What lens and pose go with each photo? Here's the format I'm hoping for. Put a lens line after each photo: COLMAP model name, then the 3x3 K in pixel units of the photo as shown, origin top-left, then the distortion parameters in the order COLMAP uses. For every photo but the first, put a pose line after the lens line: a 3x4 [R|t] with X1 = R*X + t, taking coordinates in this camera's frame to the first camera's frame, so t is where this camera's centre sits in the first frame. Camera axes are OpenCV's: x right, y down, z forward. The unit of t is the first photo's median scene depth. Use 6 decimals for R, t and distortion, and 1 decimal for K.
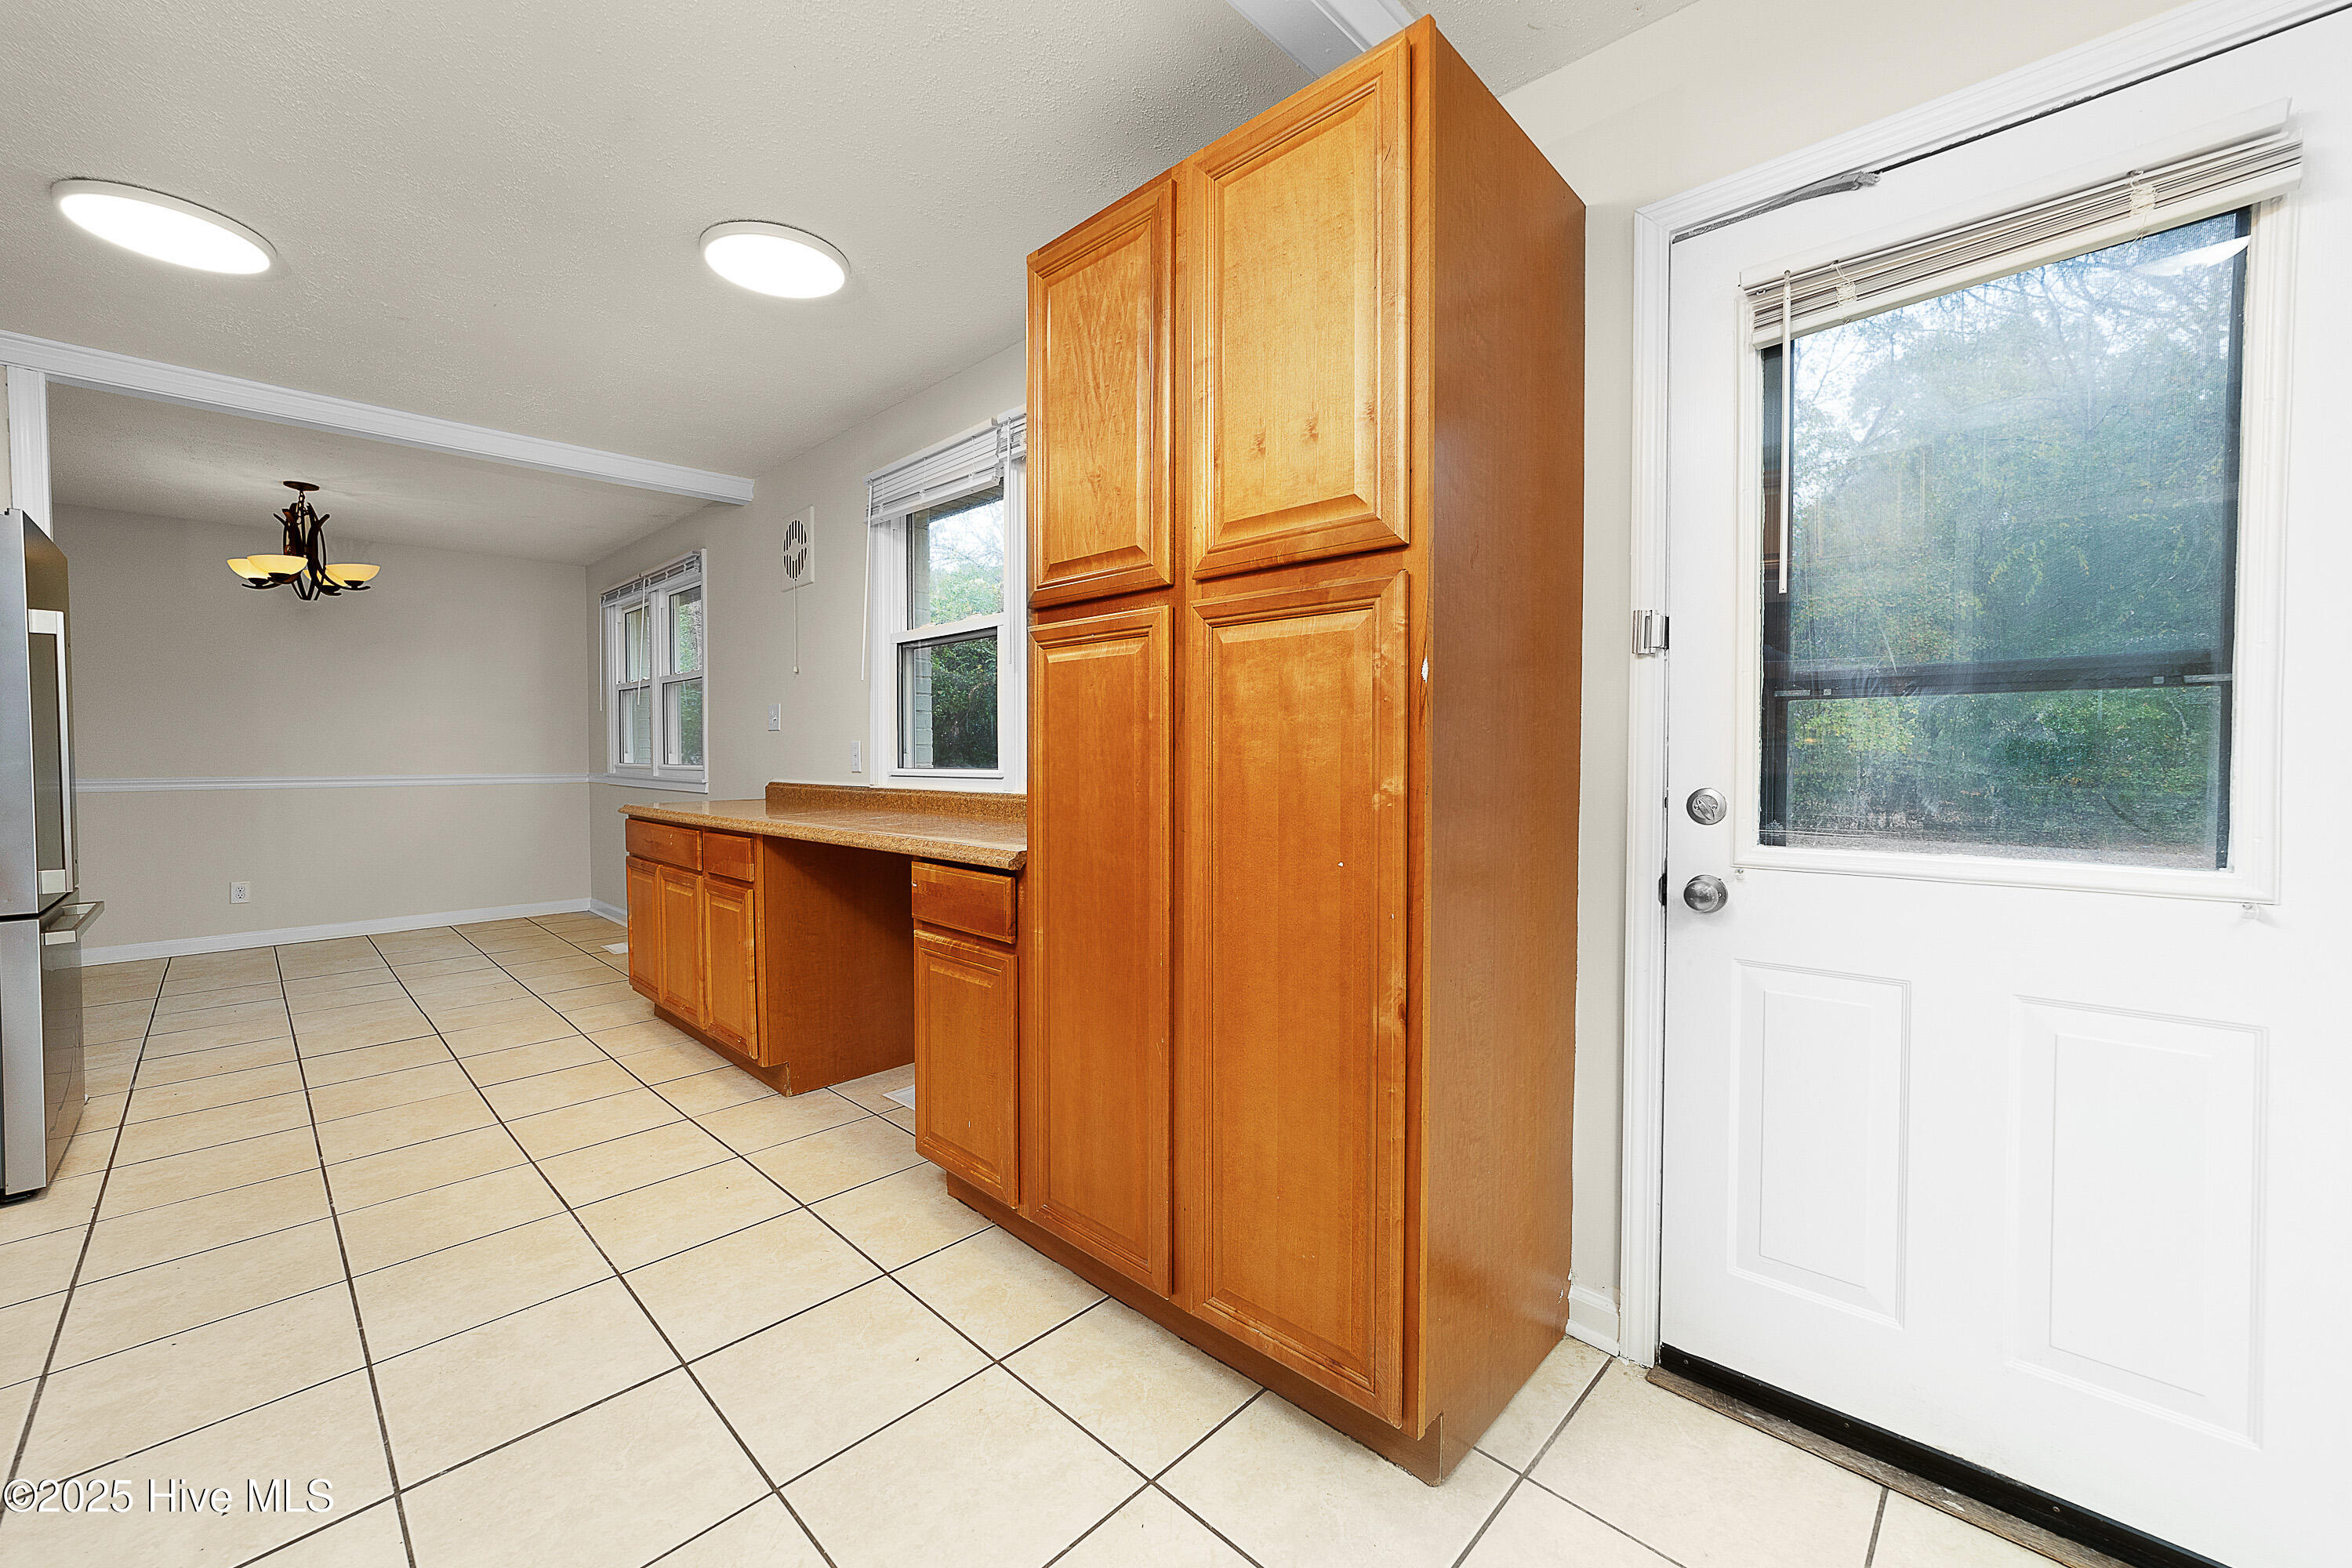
lens RADIAL K [[908.2, 0, 1161.9], [0, 908.2, 785.0], [0, 0, 1]] dist [-0.002288, 0.000282]
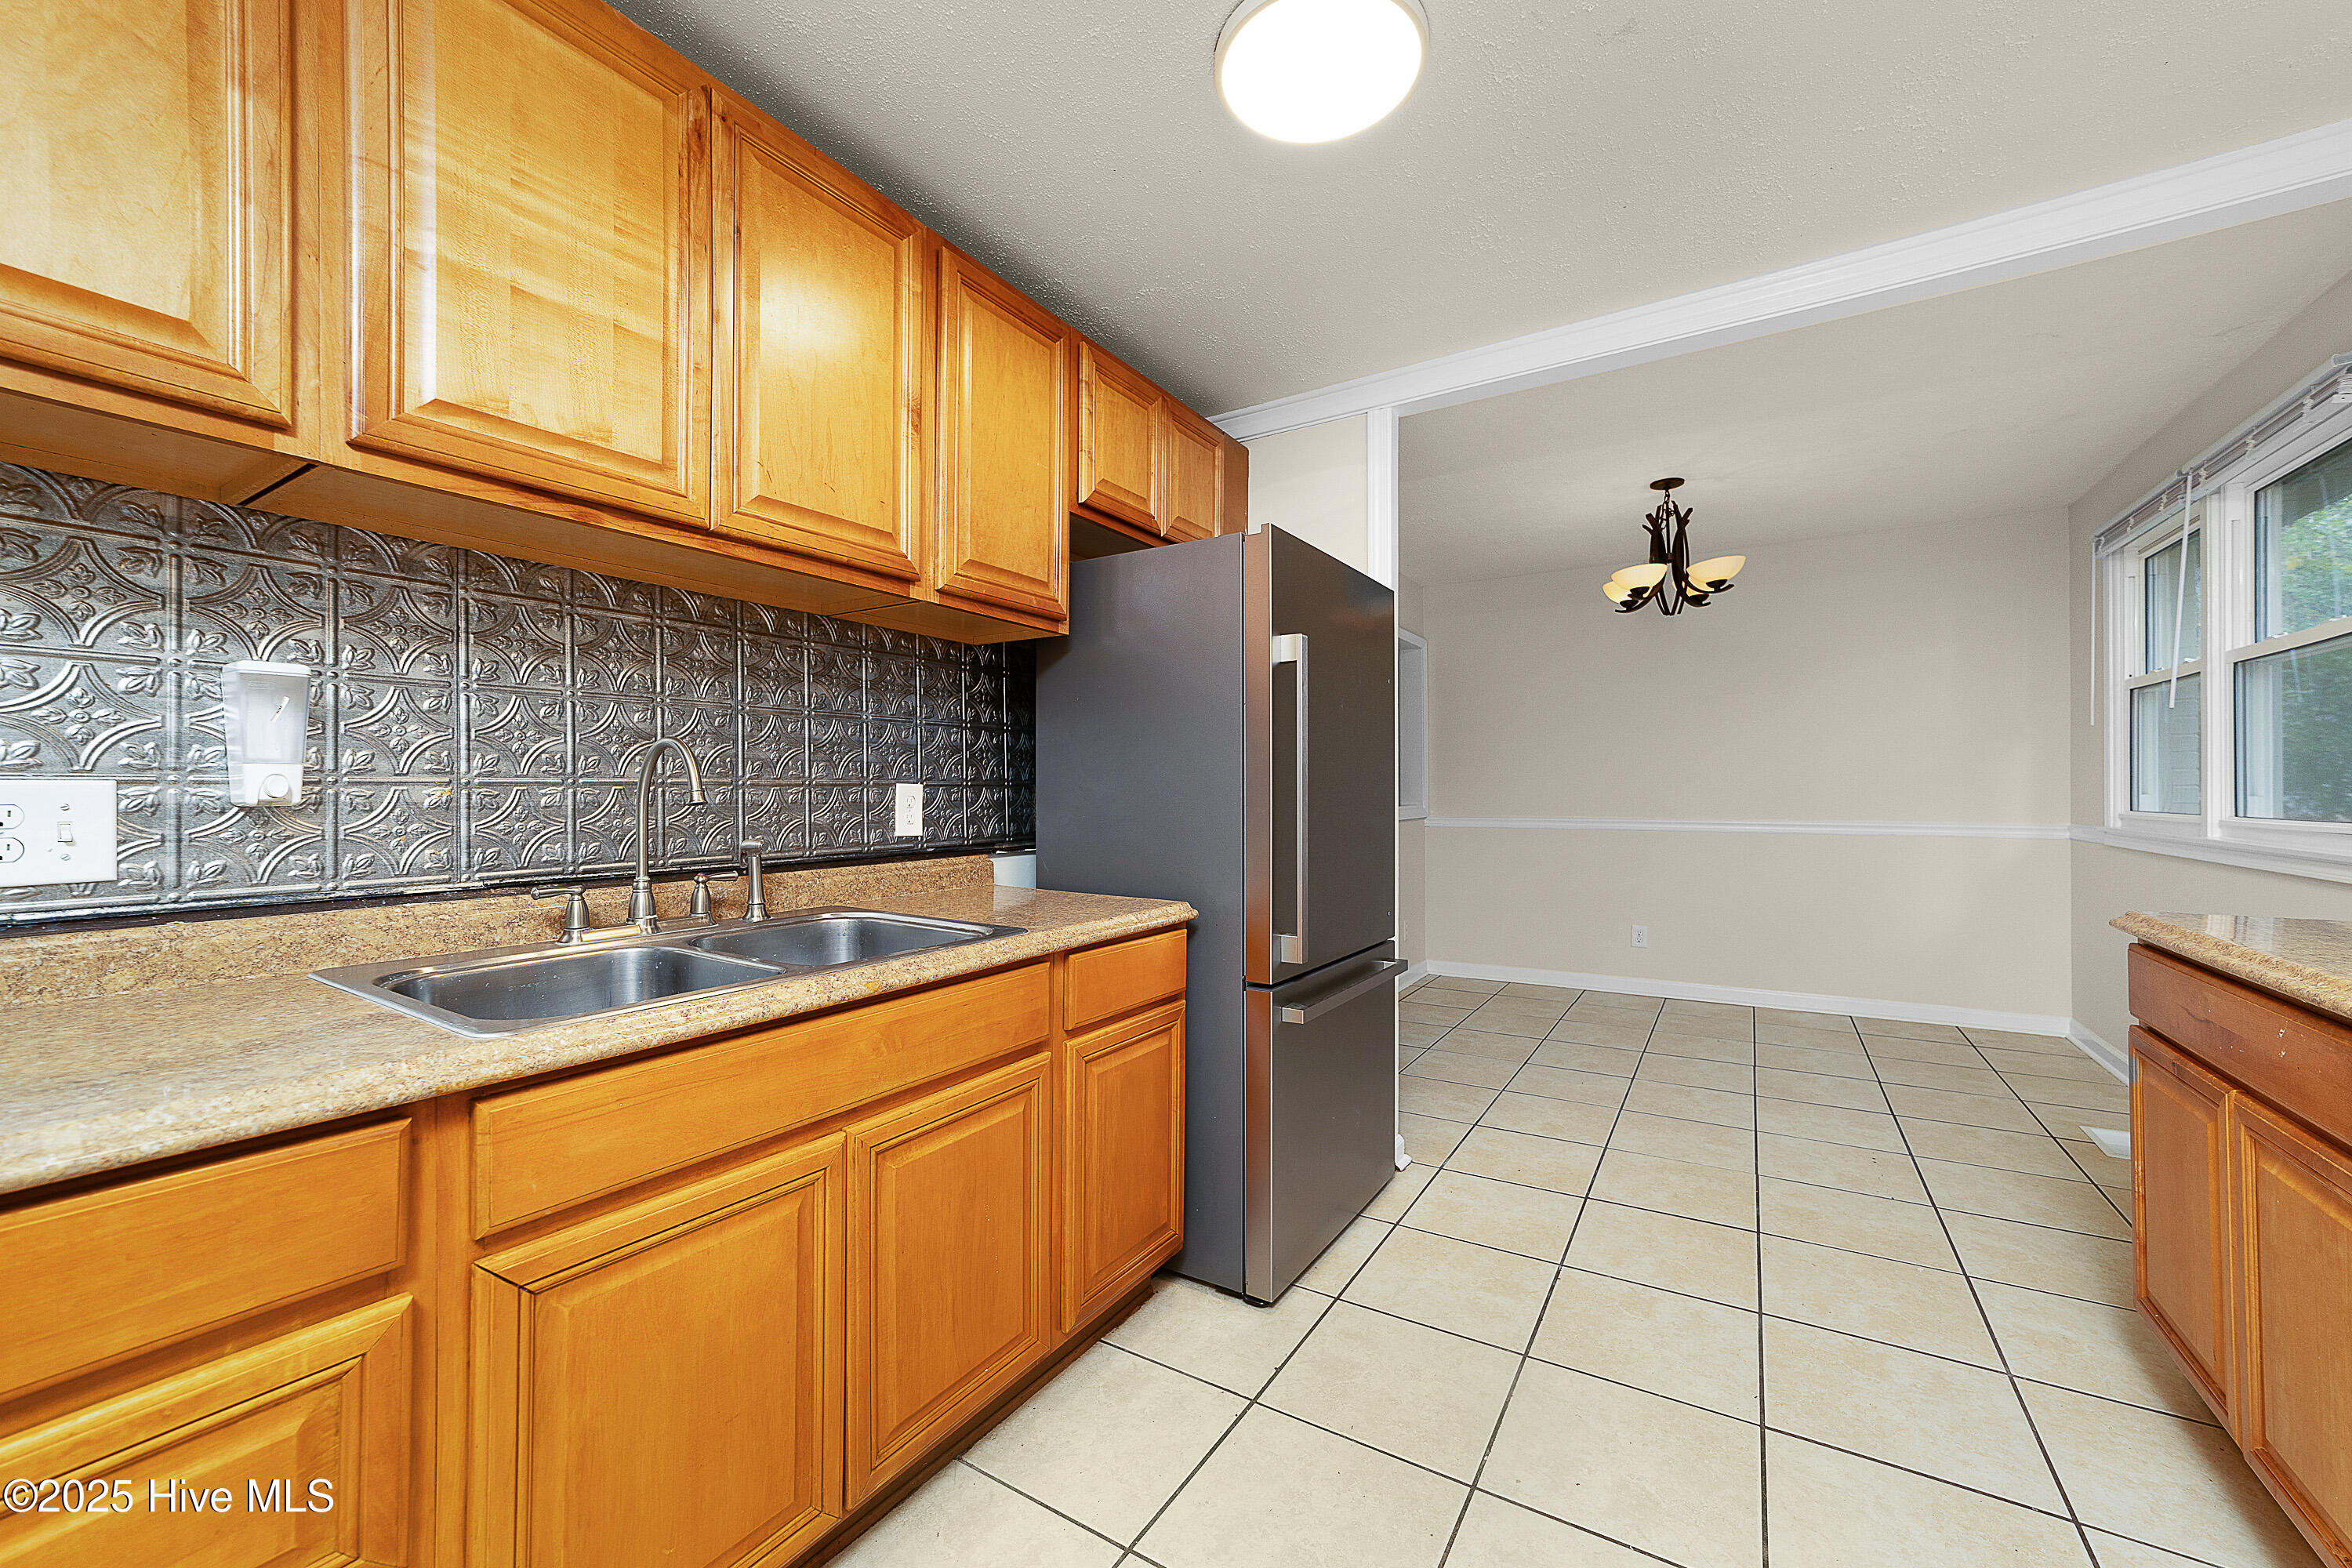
lens RADIAL K [[908.2, 0, 1161.9], [0, 908.2, 785.0], [0, 0, 1]] dist [-0.002288, 0.000282]
pose [[0.207413, -0.005486, -0.978238, -0.206353], [-0.034455, 0.999323, -0.012909, -0.016862], [0.977647, 0.036382, 0.207083, 0.358043]]
